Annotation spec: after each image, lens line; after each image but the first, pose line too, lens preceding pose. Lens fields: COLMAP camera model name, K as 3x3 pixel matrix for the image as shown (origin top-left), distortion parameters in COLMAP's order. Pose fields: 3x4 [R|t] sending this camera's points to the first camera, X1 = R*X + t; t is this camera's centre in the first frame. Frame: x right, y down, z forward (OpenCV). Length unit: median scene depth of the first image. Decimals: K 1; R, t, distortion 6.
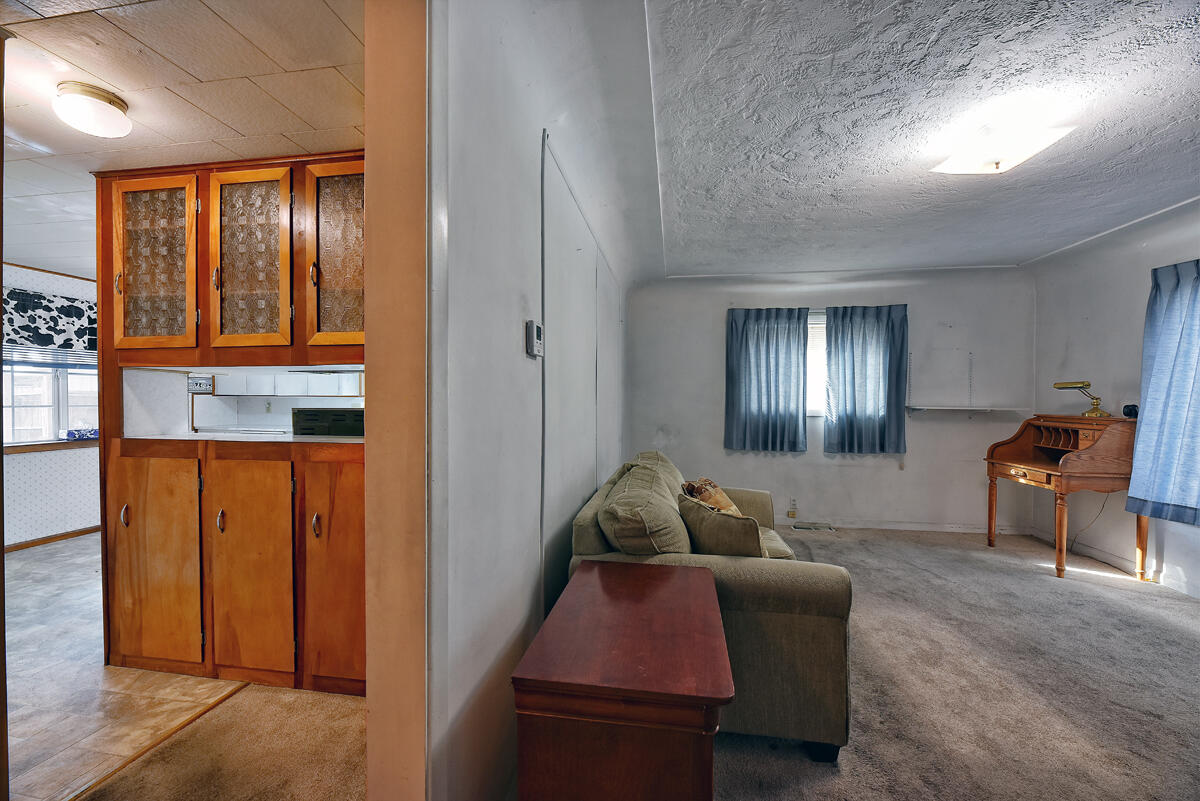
lens RADIAL K [[484.2, 0, 600.1], [0, 484.2, 402.0], [0, 0, 1]] dist [0.002482, -0.004573]
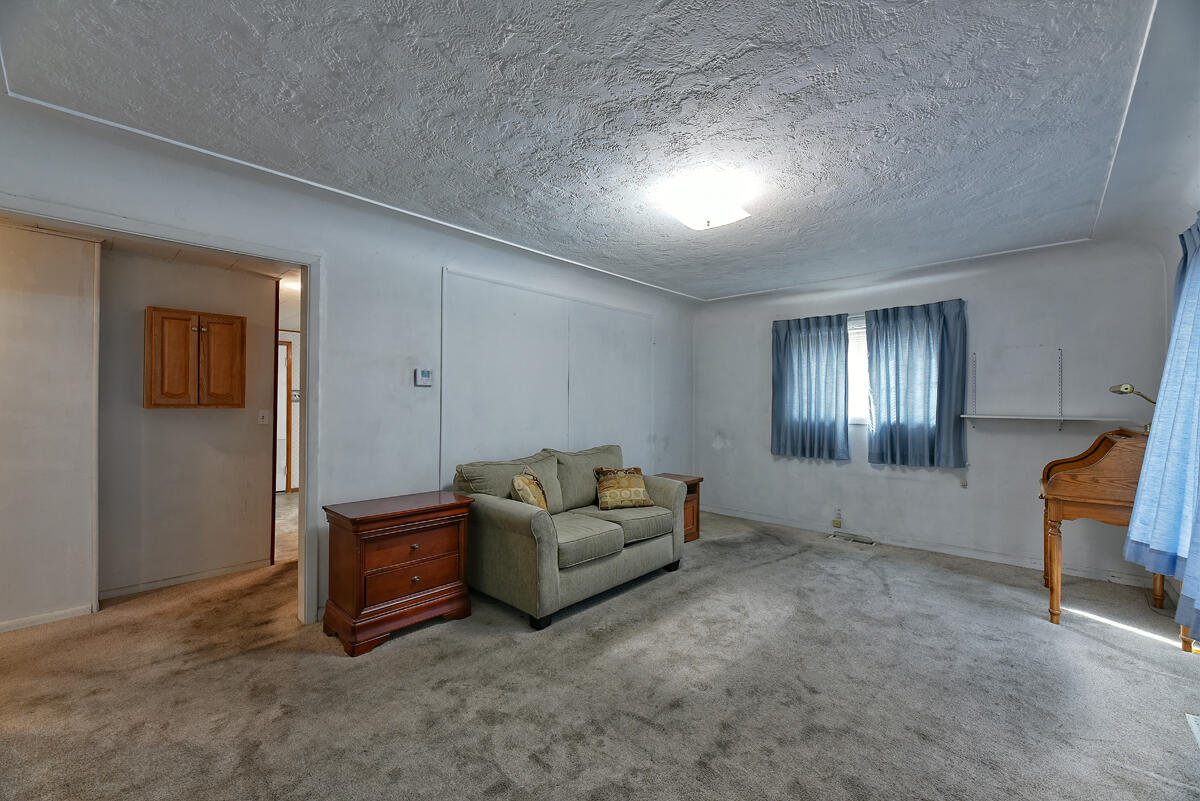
lens RADIAL K [[482.4, 0, 597.9], [0, 482.4, 400.8], [0, 0, 1]] dist [-0.002229, -0.000679]
pose [[0.829641, -0.007202, -0.558251, 0.632229], [-0.002050, 0.999871, -0.015947, -0.001412], [0.558294, 0.014374, 0.829519, -0.101413]]
